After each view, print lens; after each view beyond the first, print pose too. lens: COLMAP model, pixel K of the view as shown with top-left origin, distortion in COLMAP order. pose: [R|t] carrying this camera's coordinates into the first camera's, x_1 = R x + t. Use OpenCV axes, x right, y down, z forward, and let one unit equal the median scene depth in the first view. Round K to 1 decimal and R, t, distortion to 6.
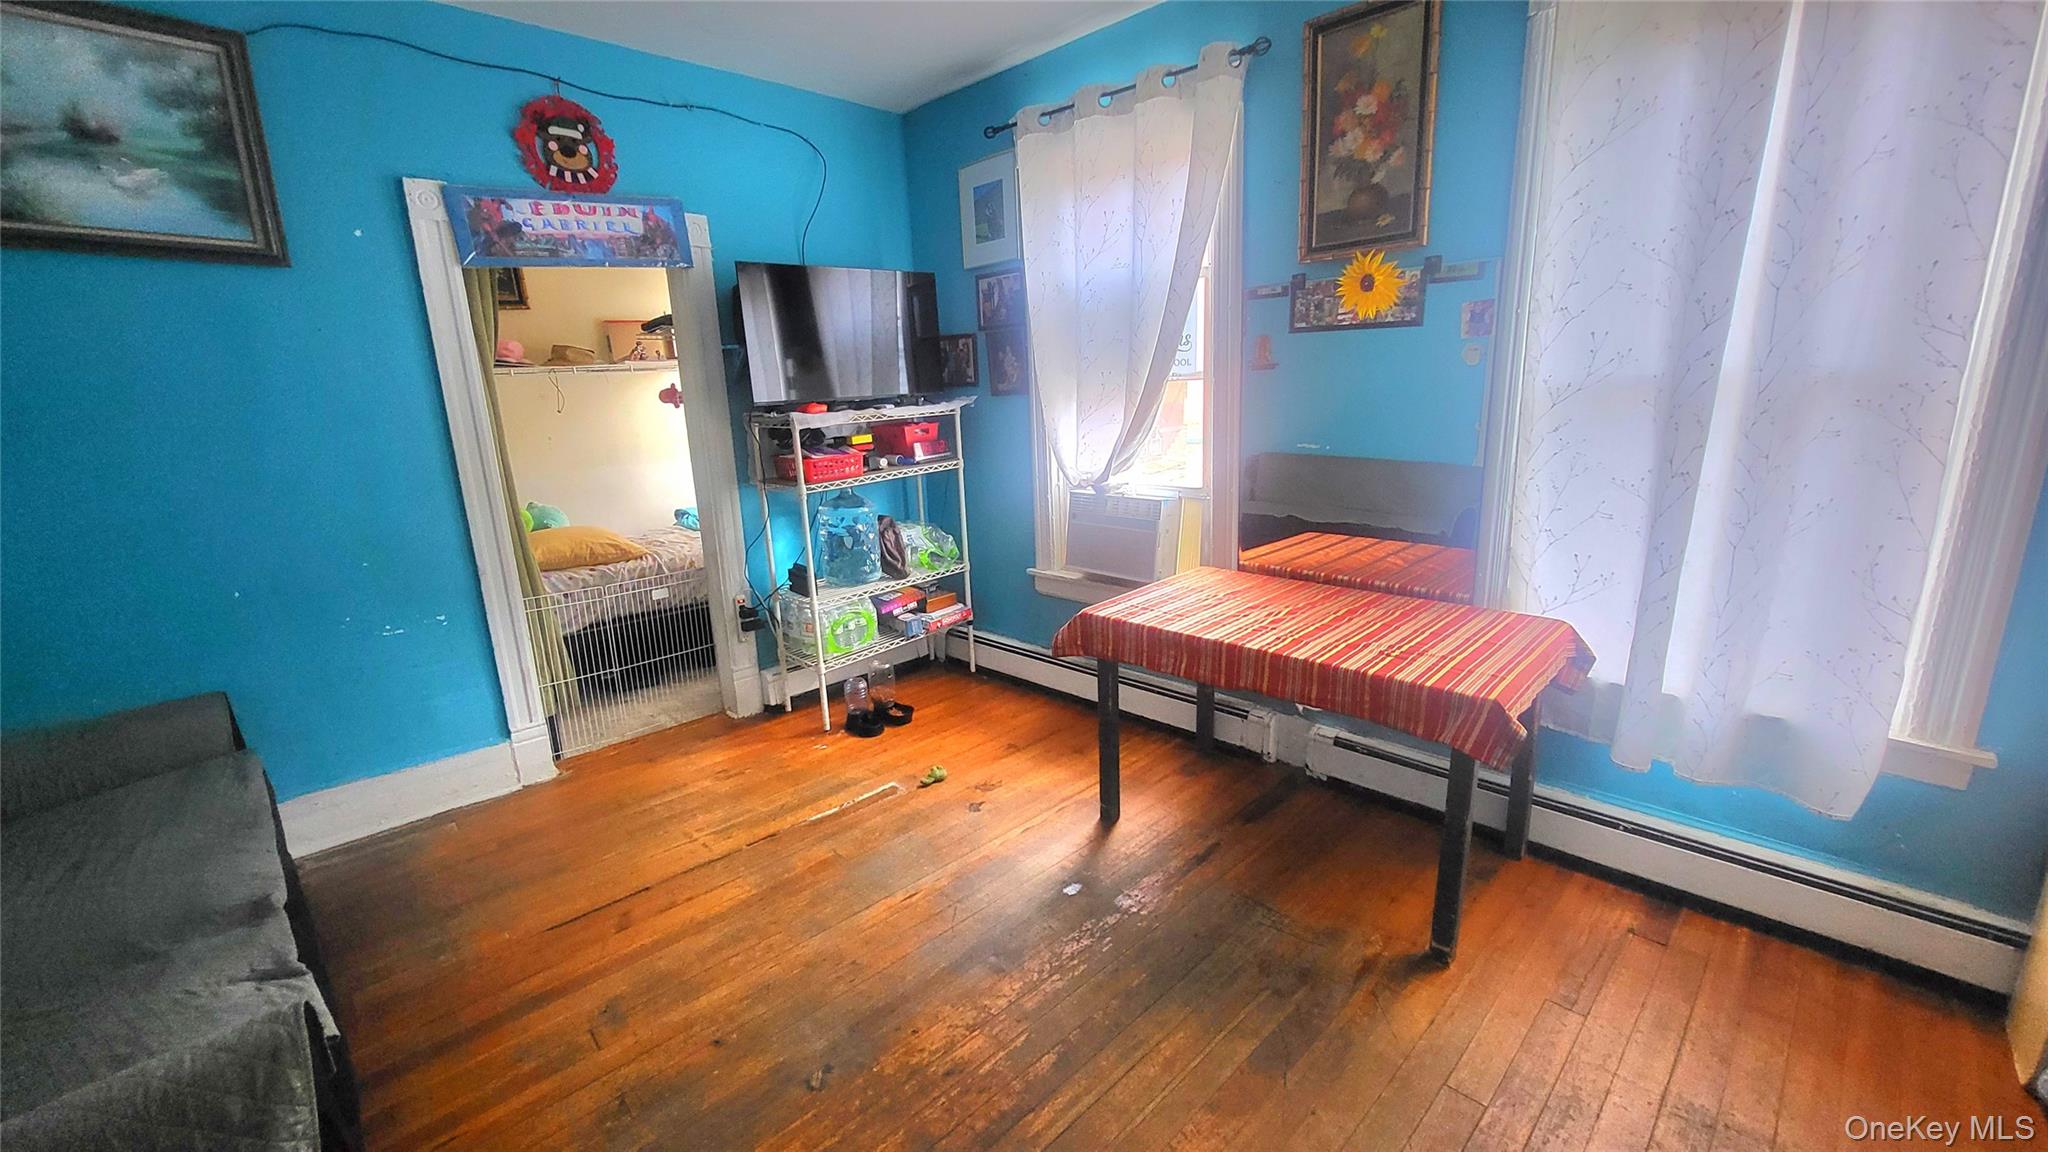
lens RADIAL K [[821.8, 0, 1026.4], [0, 821.8, 577.7], [0, 0, 1]] dist [-0.002811, -0.000232]
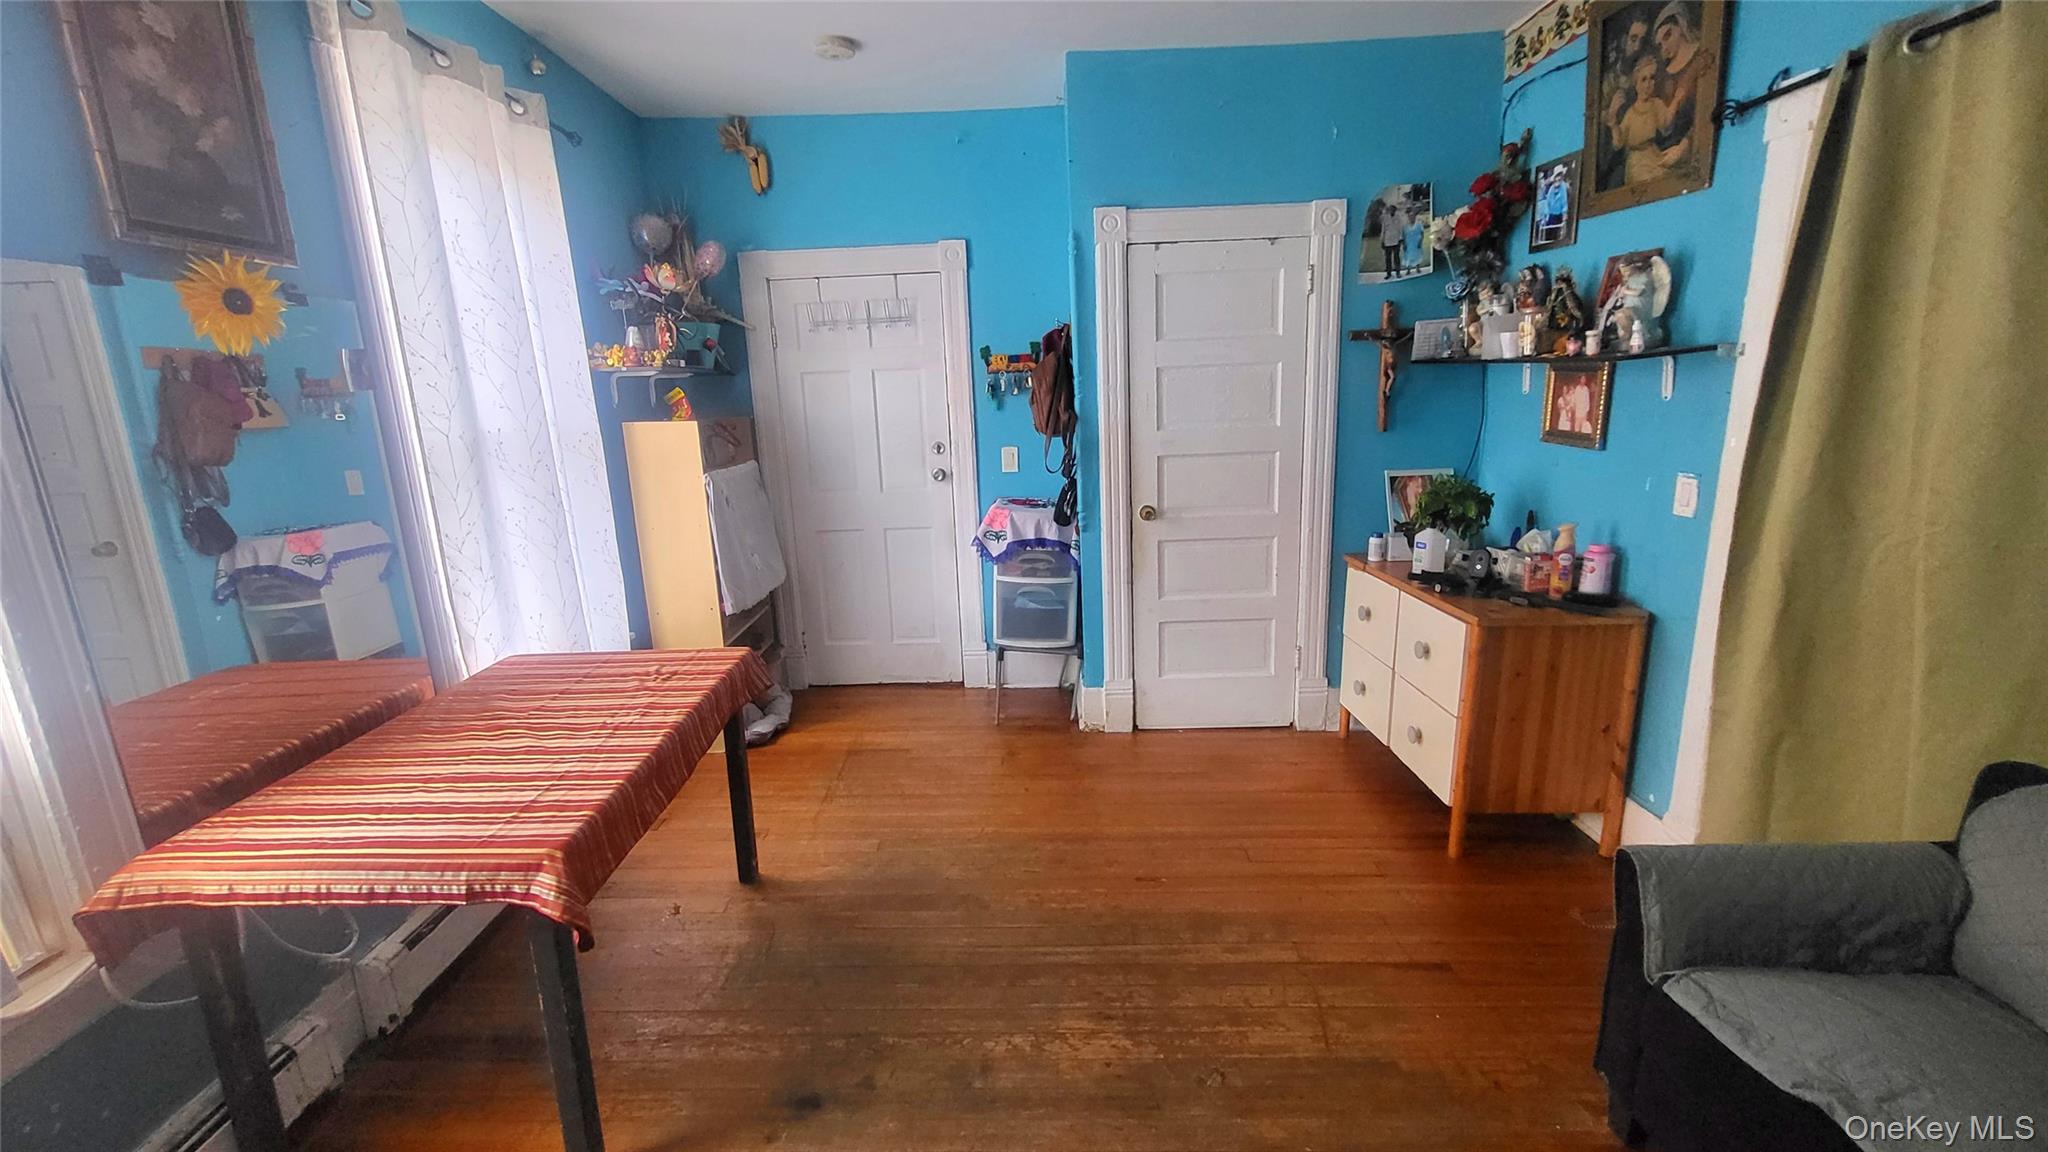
lens RADIAL K [[821.8, 0, 1022.3], [0, 821.8, 568.2], [0, 0, 1]] dist [-0.002811, -0.000232]
pose [[-0.697920, -0.098238, 0.709407, -0.620508], [0.222587, 0.911737, 0.345239, -0.301123], [-0.680708, 0.398854, -0.614453, 1.275788]]
